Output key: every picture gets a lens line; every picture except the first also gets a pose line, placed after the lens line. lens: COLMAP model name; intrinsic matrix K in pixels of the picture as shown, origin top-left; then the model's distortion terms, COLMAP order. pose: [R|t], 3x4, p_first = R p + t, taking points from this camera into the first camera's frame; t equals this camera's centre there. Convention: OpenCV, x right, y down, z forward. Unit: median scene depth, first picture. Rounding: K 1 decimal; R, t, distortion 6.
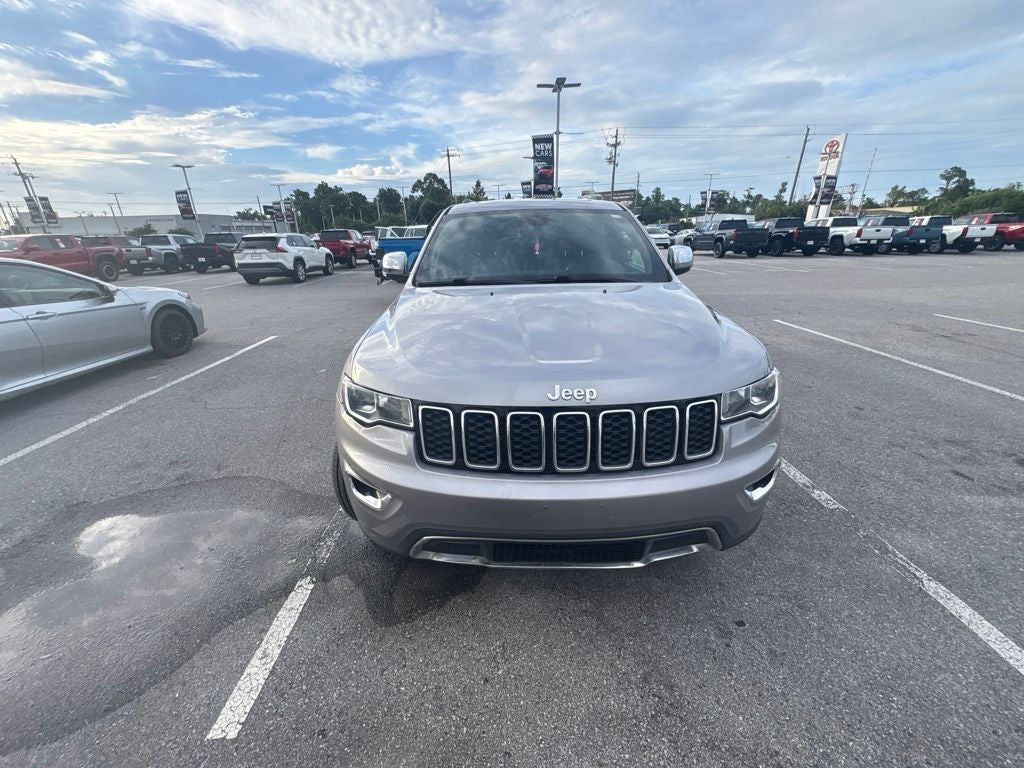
lens RADIAL K [[405.0, 0, 512.3], [0, 405.0, 386.2], [0, 0, 1]] dist [-0.000118, -0.000545]
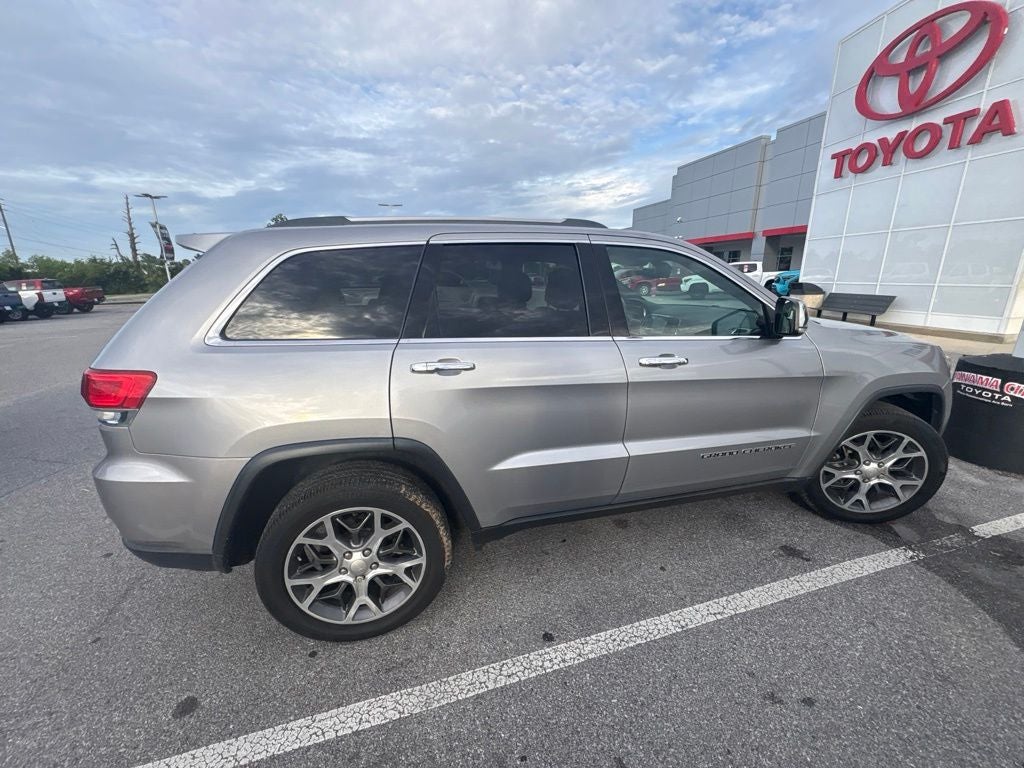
lens RADIAL K [[405.1, 0, 512.3], [0, 405.1, 383.4], [0, 0, 1]] dist [0.001412, -0.000553]
pose [[-0.252884, -0.222543, 0.941554, -0.045203], [0.370767, 0.876598, 0.306772, -0.031264], [-0.893634, 0.426675, -0.139166, 0.083774]]
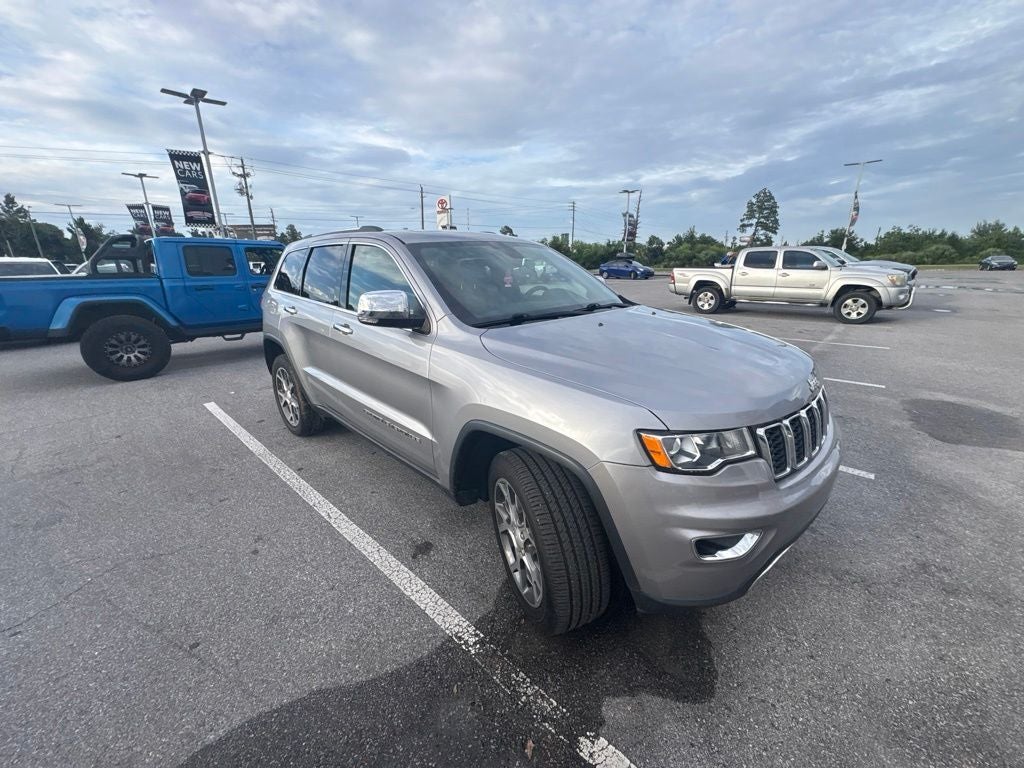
lens RADIAL K [[405.3, 0, 511.8], [0, 405.3, 385.1], [0, 0, 1]] dist [0.000551, -0.000605]
pose [[0.702888, -0.195444, 0.683922, -0.035456], [0.253418, 0.967225, 0.015958, -0.006071], [-0.664626, 0.162101, 0.729380, 0.017527]]
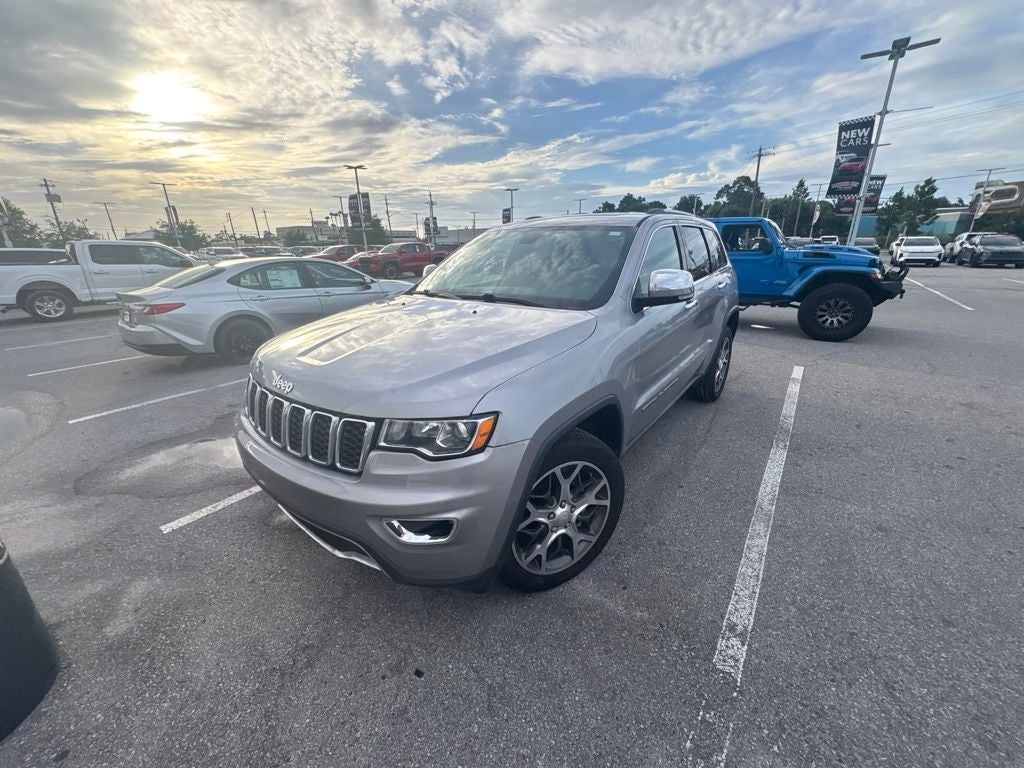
lens RADIAL K [[406.1, 0, 511.2], [0, 406.1, 385.4], [0, 0, 1]] dist [-0.000650, -0.000664]
pose [[0.785830, 0.208419, -0.582265, 0.036017], [-0.220547, 0.974042, 0.051000, -0.004898], [0.577780, 0.088339, 0.811398, 0.009692]]
